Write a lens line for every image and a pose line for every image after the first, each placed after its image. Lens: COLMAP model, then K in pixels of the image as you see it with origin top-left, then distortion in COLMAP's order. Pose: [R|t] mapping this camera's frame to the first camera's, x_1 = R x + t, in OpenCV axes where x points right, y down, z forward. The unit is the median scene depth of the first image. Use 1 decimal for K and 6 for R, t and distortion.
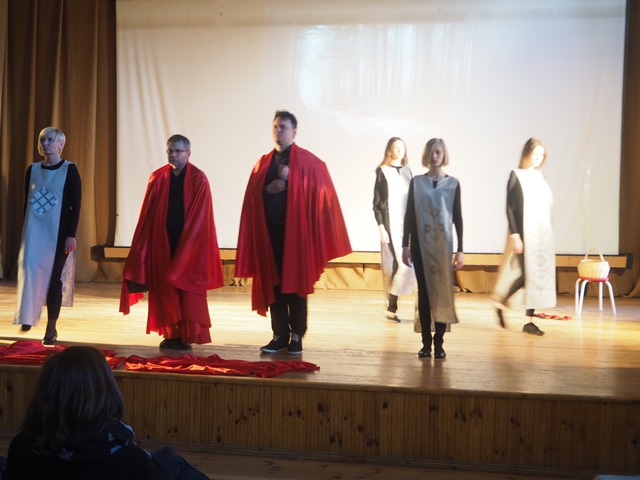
lens RADIAL K [[900.3, 0, 318.7], [0, 900.3, 235.5], [0, 0, 1]] dist [0.033314, 0.000000]
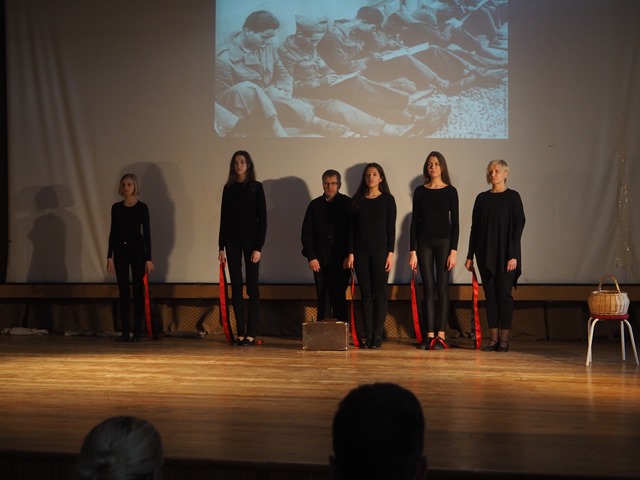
lens RADIAL K [[1244.6, 0, 320.1], [0, 1244.6, 236.0], [0, 0, 1]] dist [0.052732, 0.000000]
pose [[0.996293, -0.018532, -0.084005, 0.154036], [0.016589, 0.999580, -0.023767, 0.002403], [0.084410, 0.022286, 0.996182, -0.031395]]
